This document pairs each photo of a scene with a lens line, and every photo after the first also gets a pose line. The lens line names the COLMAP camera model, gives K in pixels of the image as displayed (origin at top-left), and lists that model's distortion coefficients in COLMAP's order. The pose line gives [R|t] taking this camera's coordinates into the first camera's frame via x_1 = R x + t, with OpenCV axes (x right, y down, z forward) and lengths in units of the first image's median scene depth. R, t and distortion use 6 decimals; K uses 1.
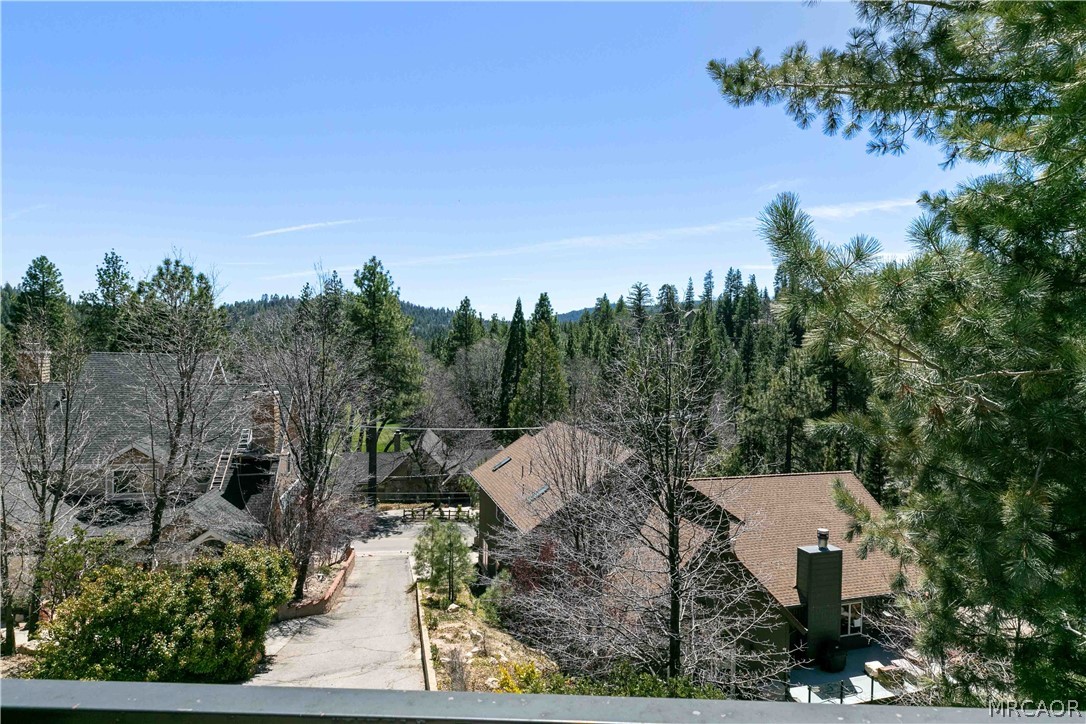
lens RADIAL K [[632.9, 0, 549.1], [0, 632.9, 369.7], [0, 0, 1]] dist [0.005693, -0.002455]
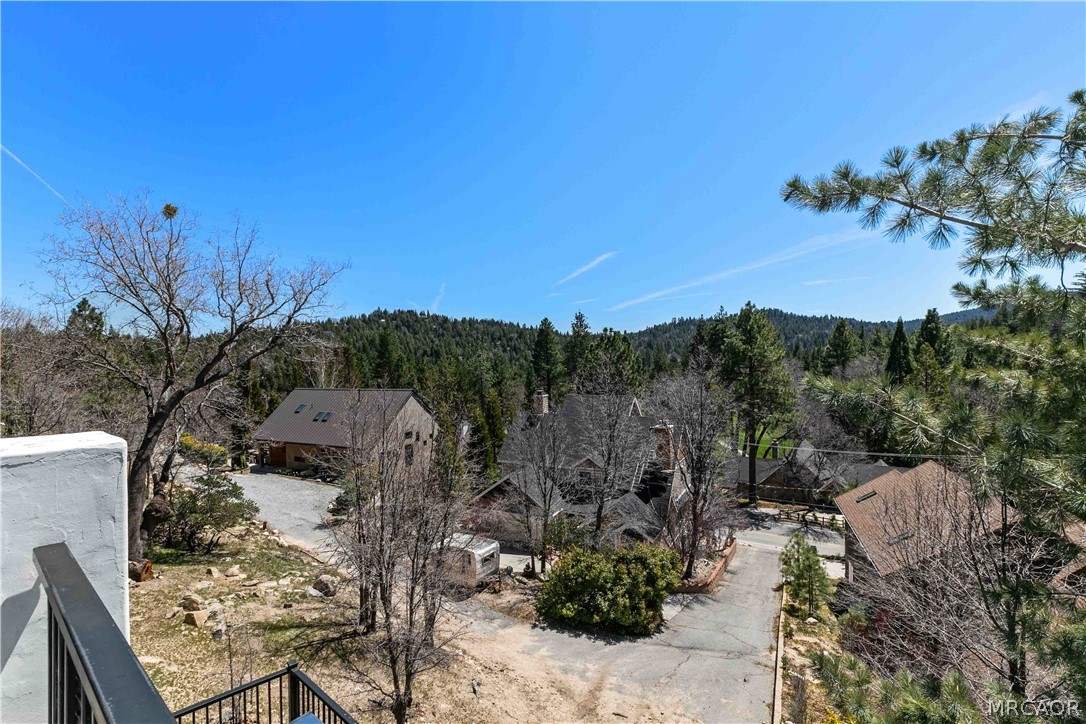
lens RADIAL K [[496.3, 0, 520.3], [0, 496.3, 364.4], [0, 0, 1]] dist [0.002844, -0.000326]
pose [[0.741814, -0.023082, -0.670208, 0.078184], [0.031922, 0.999490, 0.000910, -0.124142], [0.669845, -0.022069, 0.742173, -0.064565]]
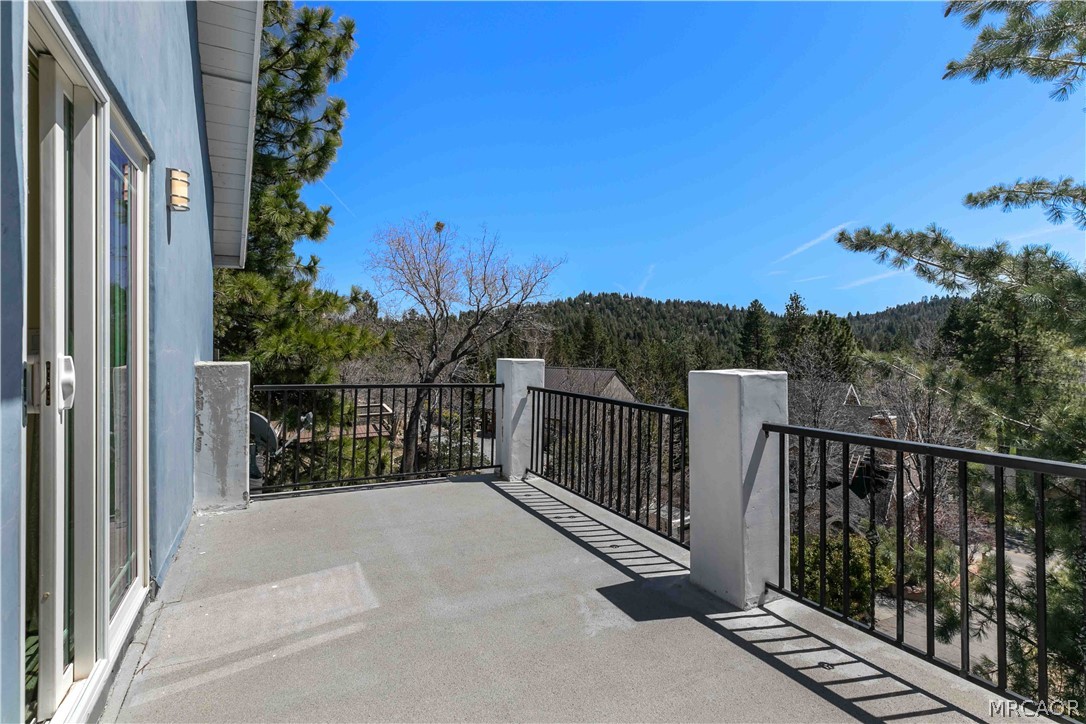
lens RADIAL K [[520.4, 0, 557.9], [0, 520.4, 332.6], [0, 0, 1]] dist [0.024134, 0.000194]
pose [[0.490638, -0.038381, -0.870518, 0.198654], [0.014598, 0.999251, -0.035829, -0.118775], [0.871241, 0.004871, 0.490831, -0.154616]]
